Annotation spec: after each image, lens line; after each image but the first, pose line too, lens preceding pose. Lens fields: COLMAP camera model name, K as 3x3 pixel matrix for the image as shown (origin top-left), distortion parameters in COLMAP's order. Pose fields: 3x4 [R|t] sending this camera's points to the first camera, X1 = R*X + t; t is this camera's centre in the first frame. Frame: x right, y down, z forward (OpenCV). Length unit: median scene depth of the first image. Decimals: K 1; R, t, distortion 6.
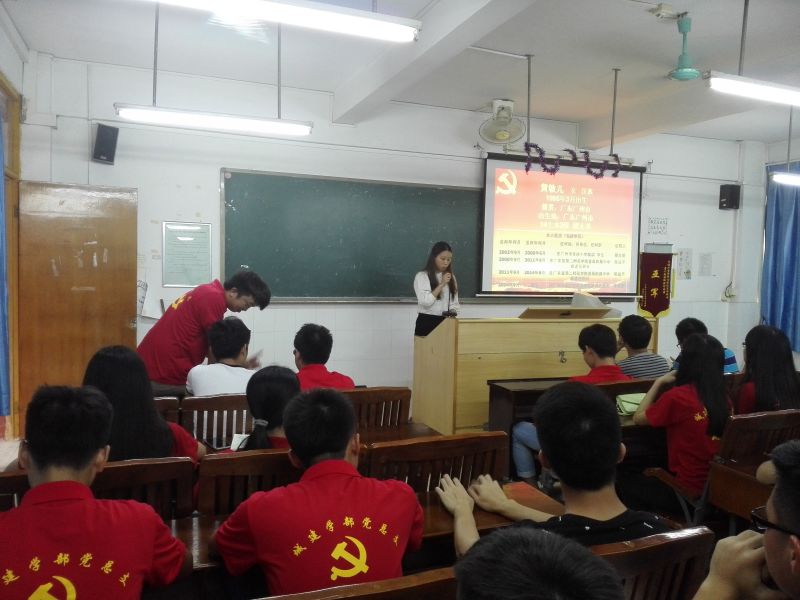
lens RADIAL K [[663.7, 0, 395.7], [0, 663.7, 296.8], [0, 0, 1]] dist [0.004224, -0.013671]
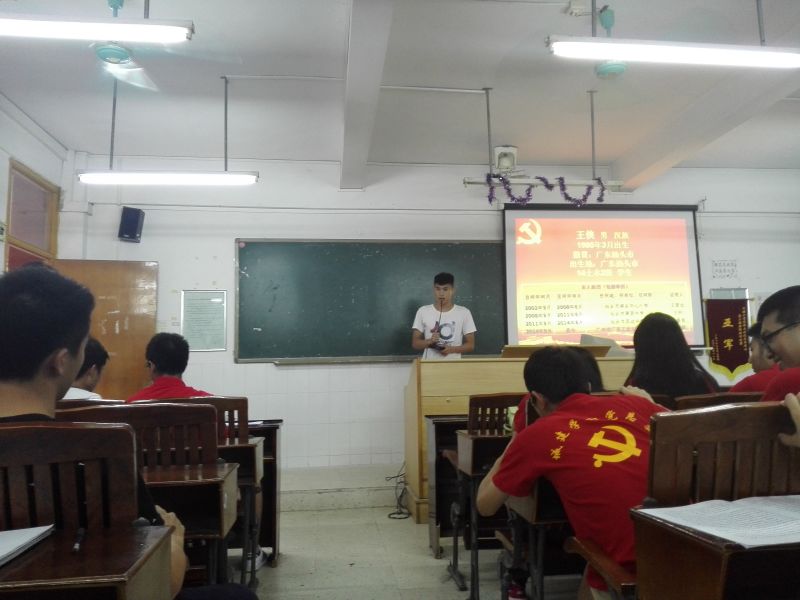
lens RADIAL K [[663.7, 0, 400.3], [0, 663.7, 298.0], [0, 0, 1]] dist [0.004224, -0.013671]
pose [[0.966750, -0.072206, -0.245317, 0.219212], [0.031538, 0.985650, -0.165829, 0.075471], [0.253771, 0.152578, 0.955155, 0.054044]]
